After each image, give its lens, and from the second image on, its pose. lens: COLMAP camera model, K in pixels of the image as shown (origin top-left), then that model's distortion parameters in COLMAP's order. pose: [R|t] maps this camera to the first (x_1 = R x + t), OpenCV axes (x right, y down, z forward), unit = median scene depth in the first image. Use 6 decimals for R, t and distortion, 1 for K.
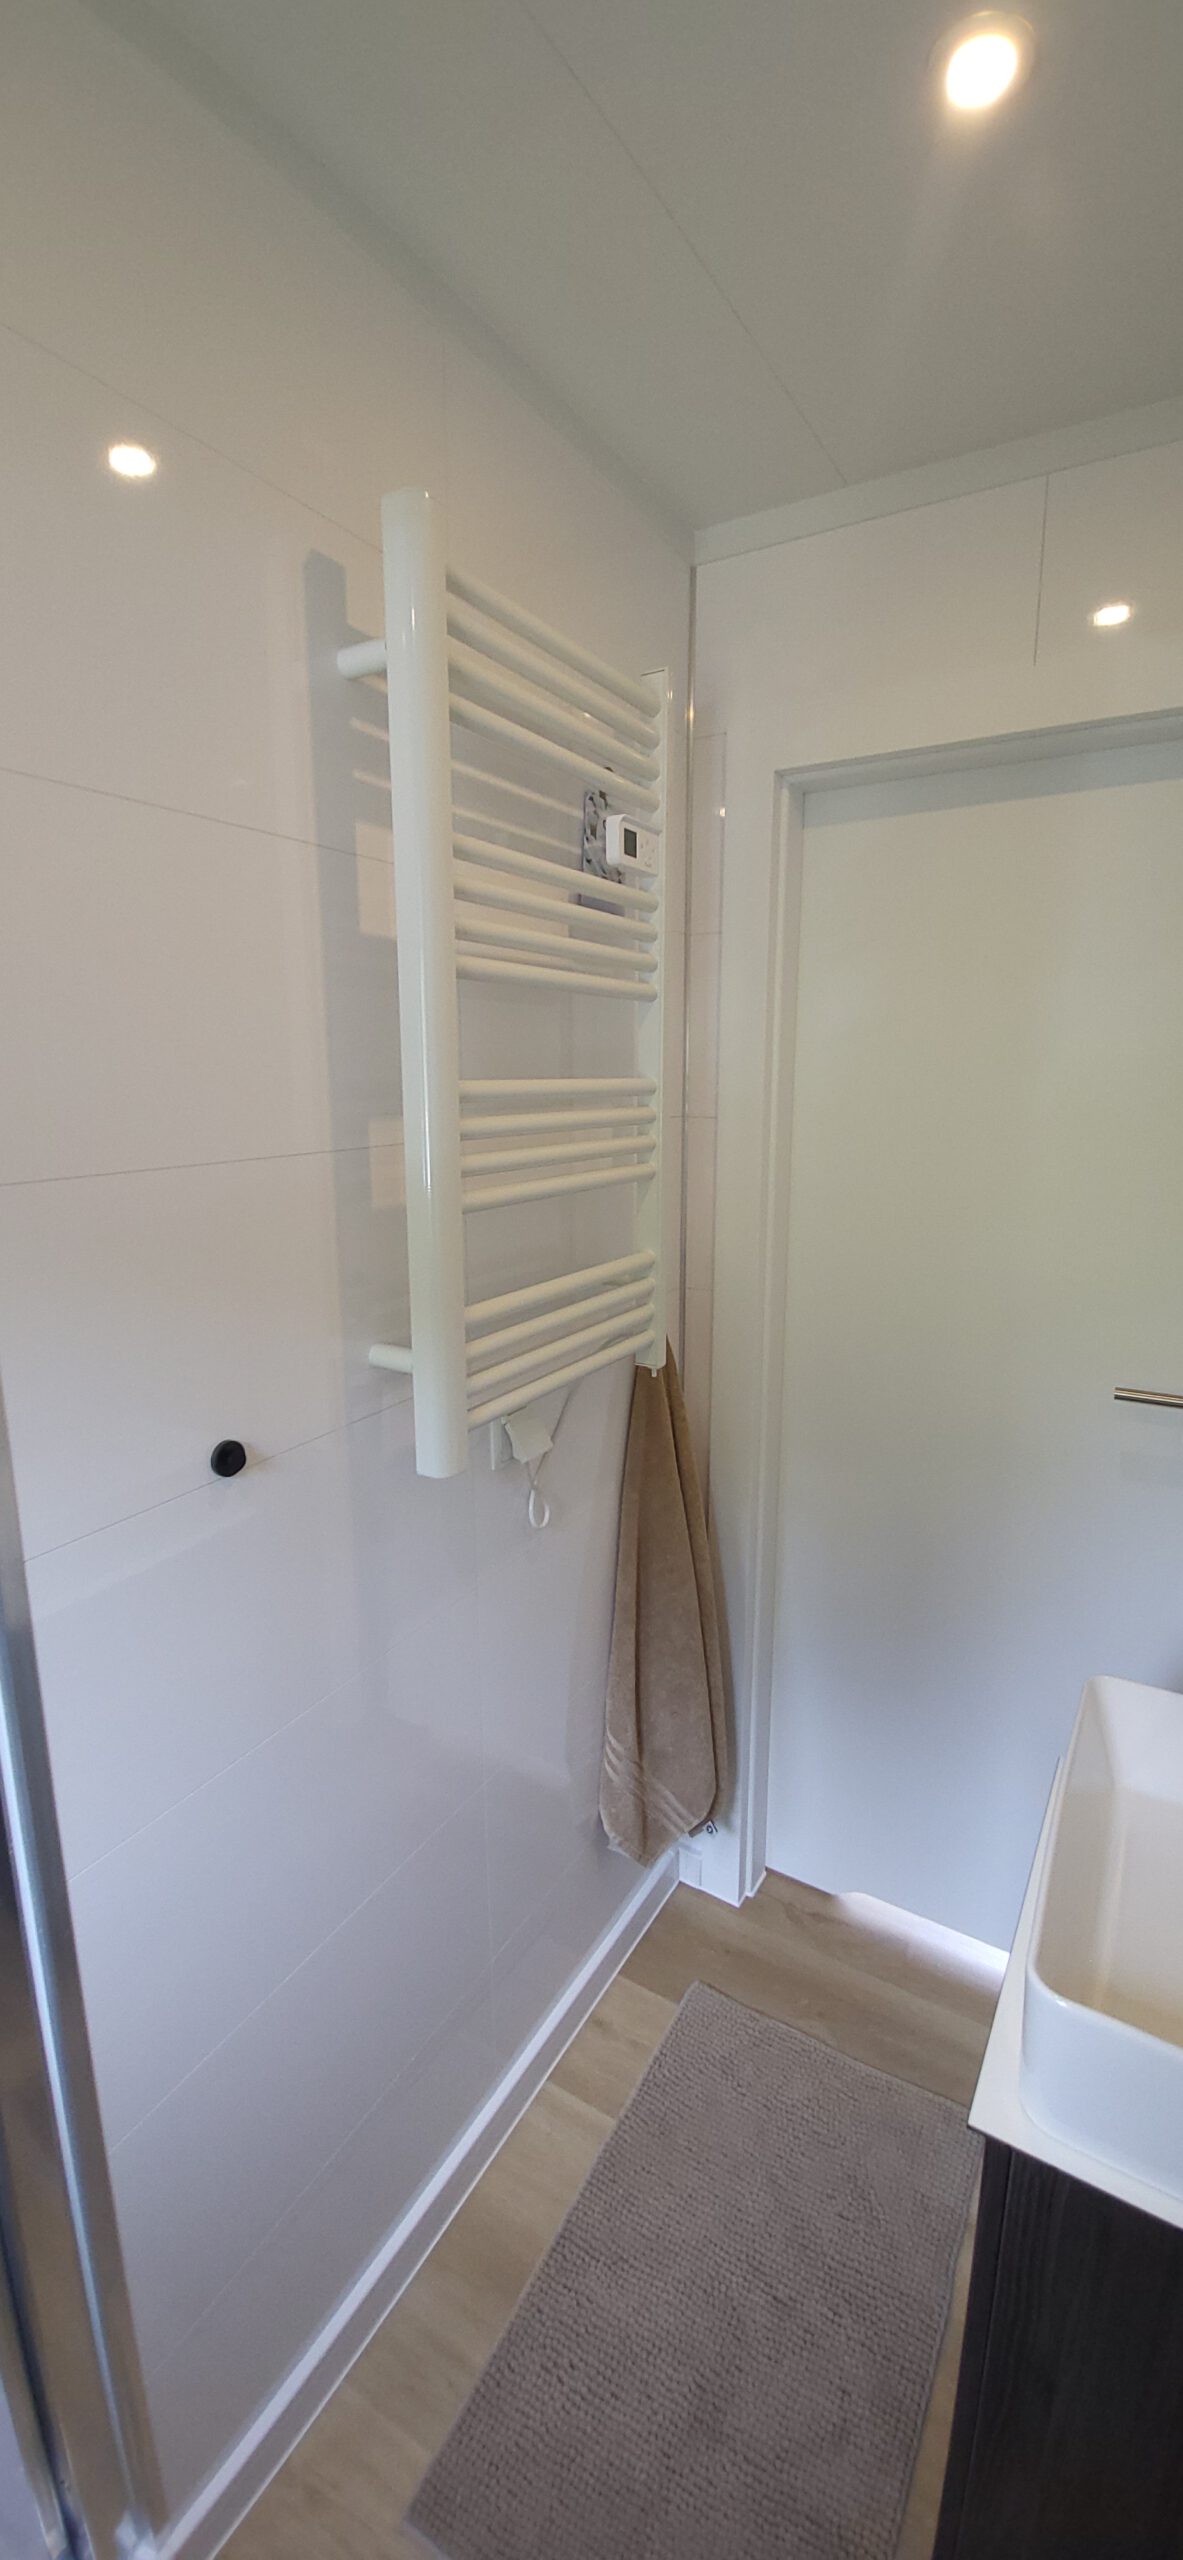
lens RADIAL K [[1007.4, 0, 589.4], [0, 1007.4, 1273.2], [0, 0, 1]] dist [-0.002726, -0.008901]
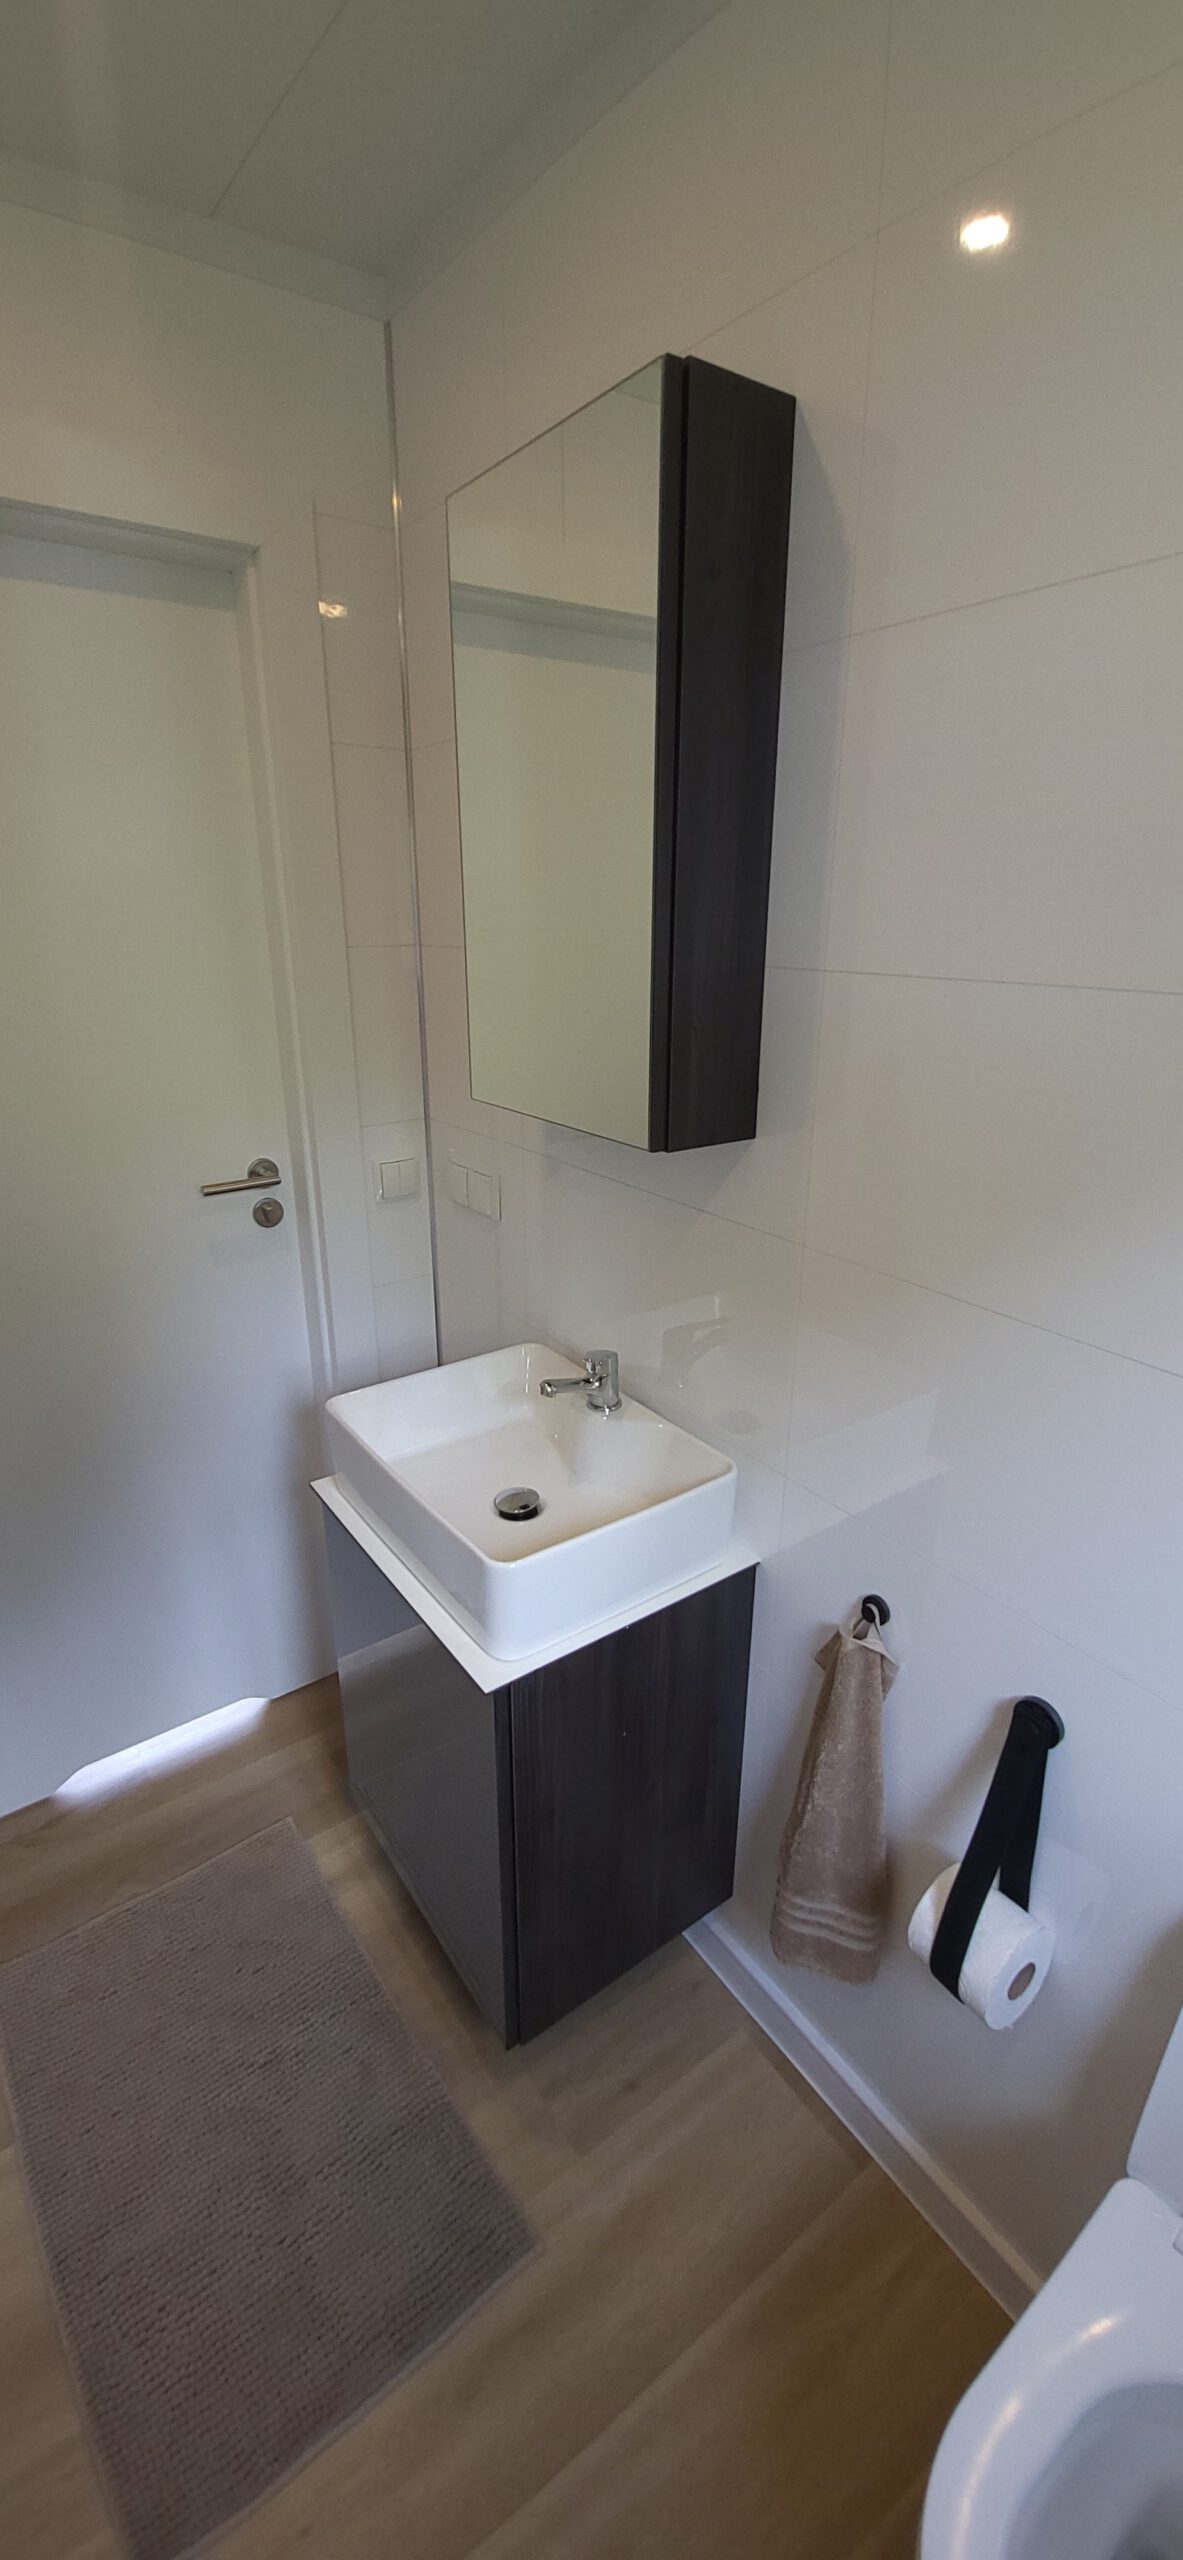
lens RADIAL K [[1007.4, 0, 589.4], [0, 1007.4, 1273.2], [0, 0, 1]] dist [-0.002726, -0.008901]
pose [[0.382159, -0.307759, 0.871343, -0.347279], [0.174946, 0.949957, 0.258796, -0.013586], [-0.907385, 0.053537, 0.416876, 0.163436]]
